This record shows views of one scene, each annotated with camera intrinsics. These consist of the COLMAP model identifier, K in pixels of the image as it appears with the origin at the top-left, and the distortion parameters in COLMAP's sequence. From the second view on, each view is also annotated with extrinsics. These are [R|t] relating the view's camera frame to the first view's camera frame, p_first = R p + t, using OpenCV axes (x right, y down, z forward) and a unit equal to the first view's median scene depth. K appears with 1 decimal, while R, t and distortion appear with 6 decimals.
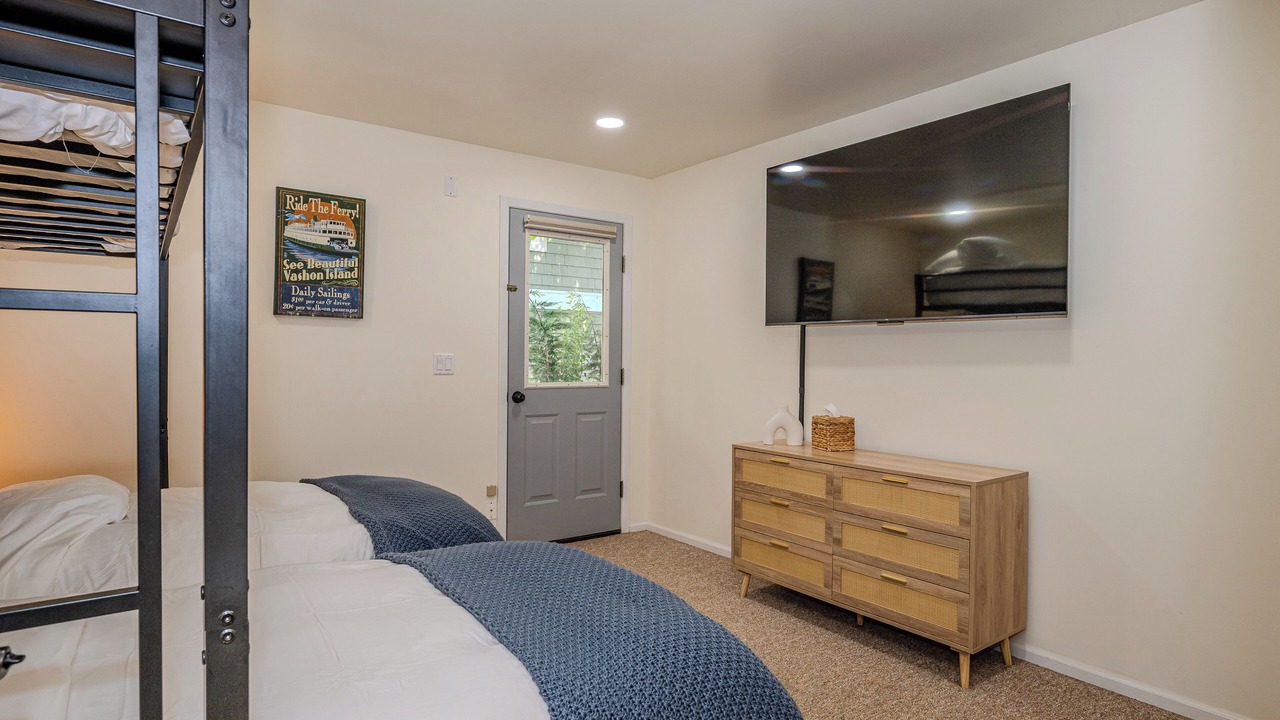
lens RADIAL K [[665.3, 0, 640.0], [0, 665.3, 360.0], [0, 0, 1]] dist [0.000450, -0.000037]
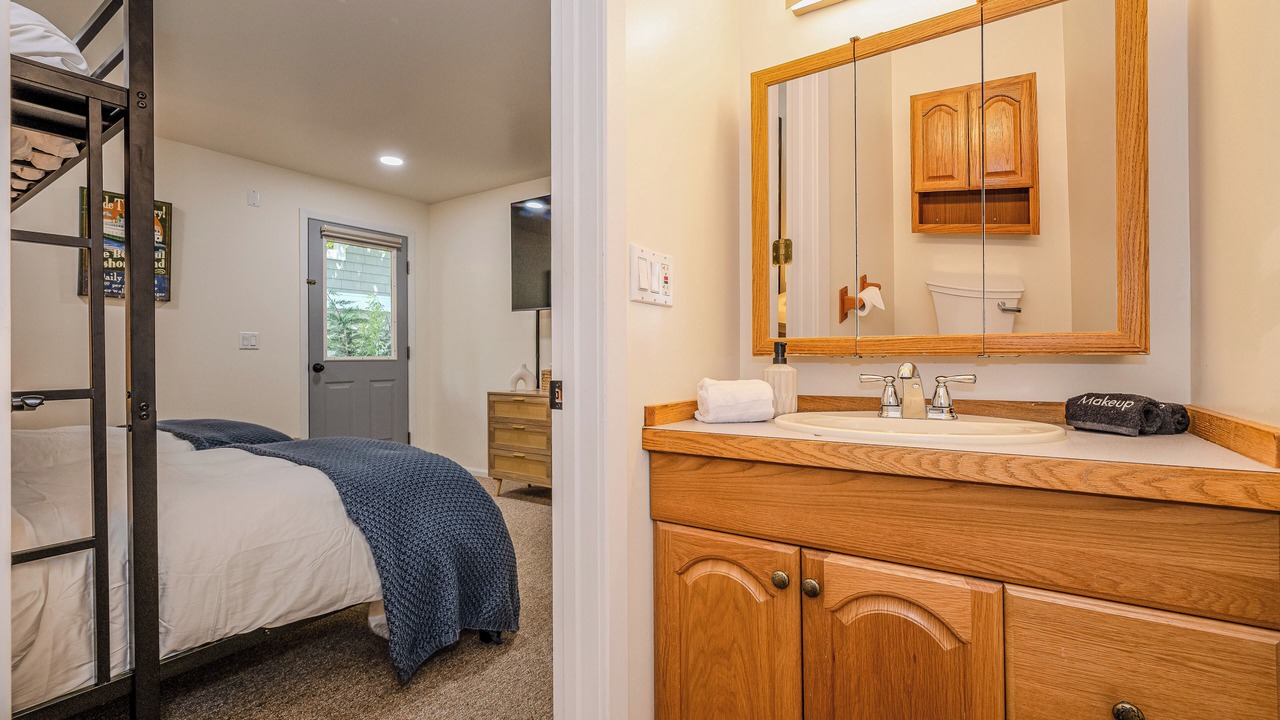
lens RADIAL K [[551.1, 0, 641.3], [0, 551.1, 354.3], [0, 0, 1]] dist [-0.000369, -0.000004]
pose [[0.940655, -0.016798, 0.338950, 0.040776], [0.021632, 0.999711, -0.010488, 0.054295], [-0.338675, 0.017198, 0.940746, -0.198020]]
